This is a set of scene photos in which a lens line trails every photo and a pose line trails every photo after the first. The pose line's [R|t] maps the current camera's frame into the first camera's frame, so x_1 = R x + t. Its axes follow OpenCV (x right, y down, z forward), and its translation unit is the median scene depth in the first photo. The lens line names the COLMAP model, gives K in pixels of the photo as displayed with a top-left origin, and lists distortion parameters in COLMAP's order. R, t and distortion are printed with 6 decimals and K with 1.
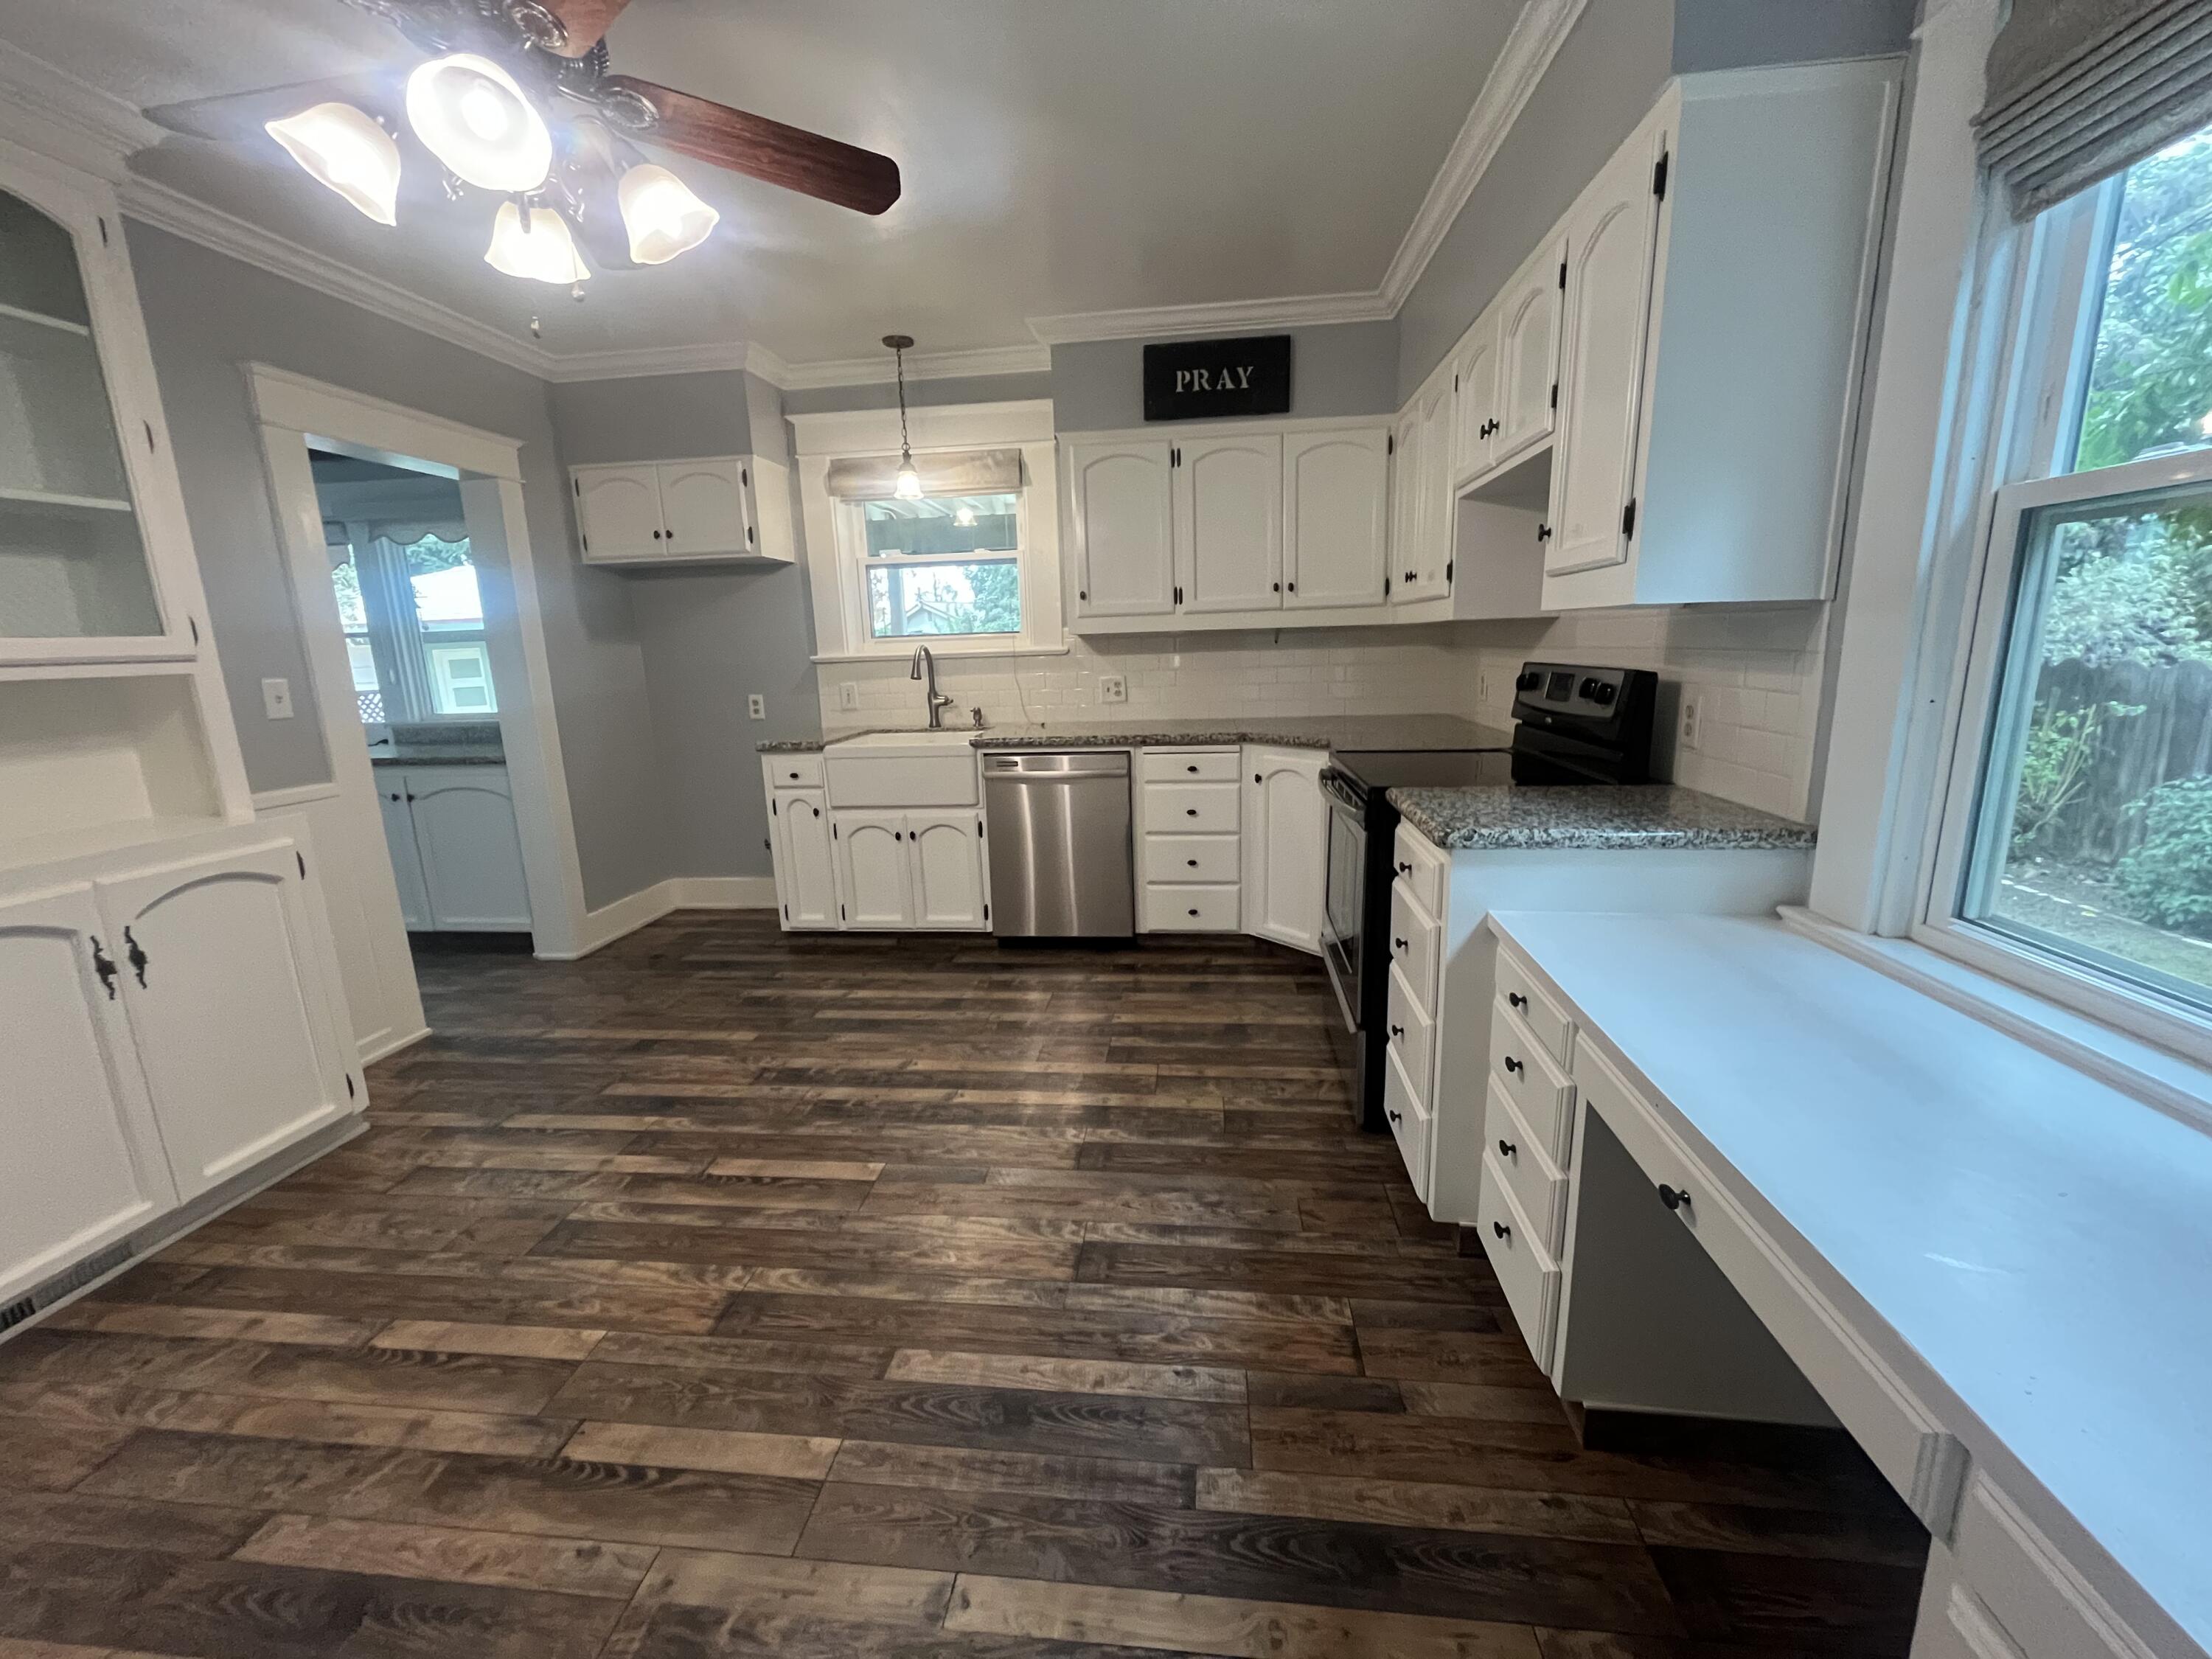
lens RADIAL K [[885.6, 0, 1102.8], [0, 885.6, 832.2], [0, 0, 1]] dist [-0.001059, -0.000426]
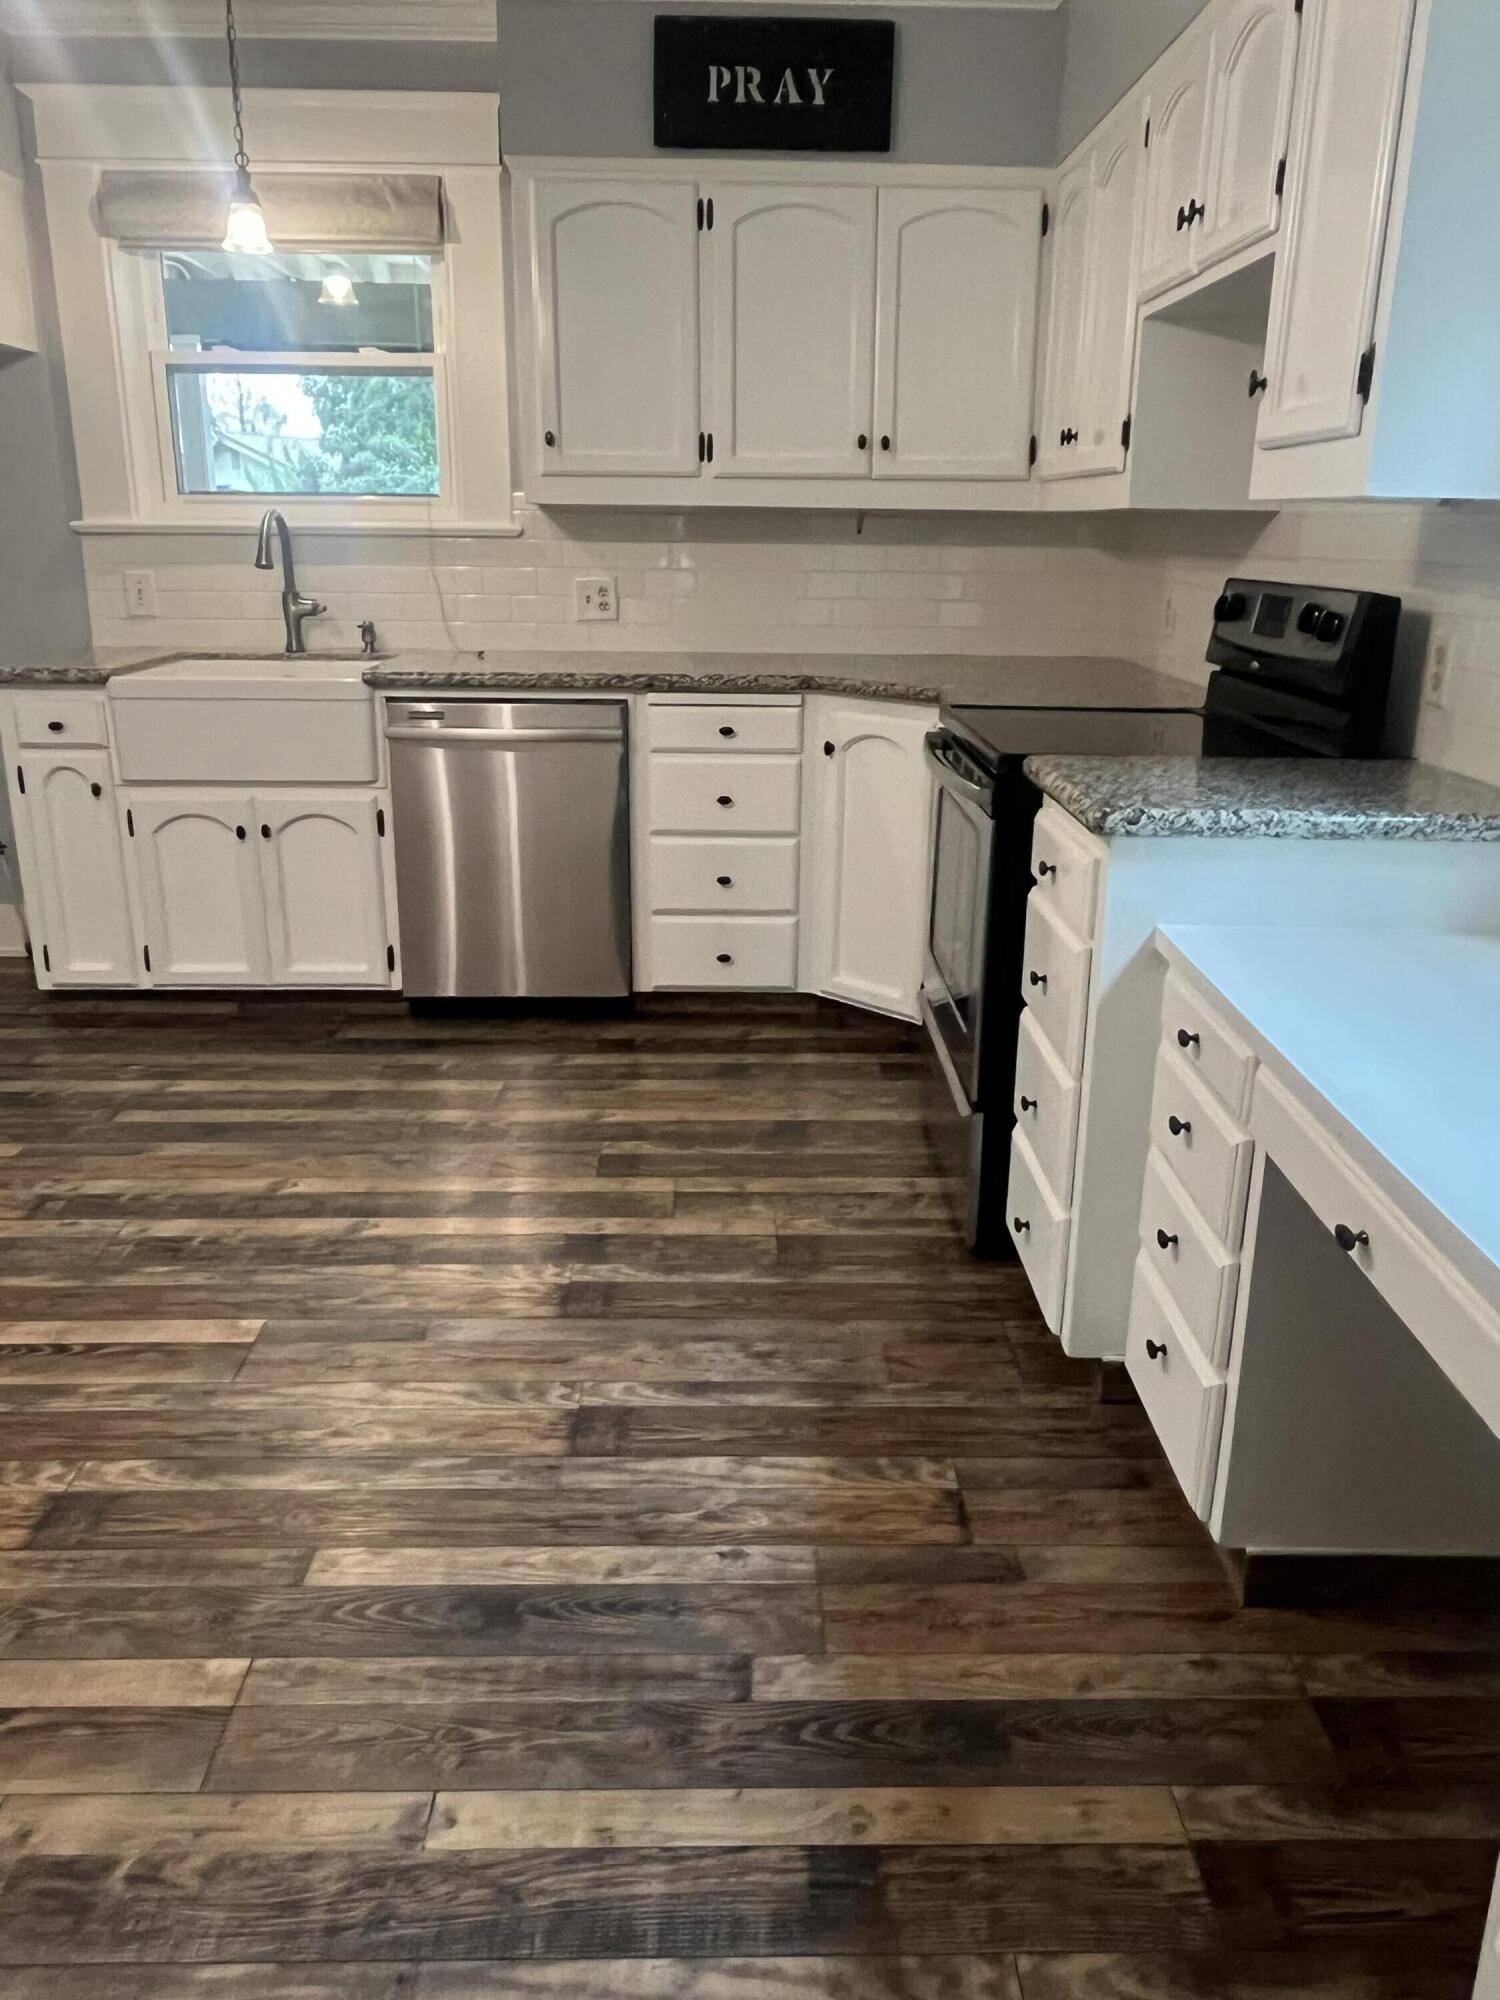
lens RADIAL K [[1488.9, 0, 759.1], [0, 1488.9, 998.1], [0, 0, 1]] dist [0.002915, -0.004863]
pose [[0.990083, 0.001384, 0.140480, -0.042938], [-0.014723, 0.995467, 0.093958, 0.031115], [-0.139713, -0.095095, 0.985615, -0.121594]]
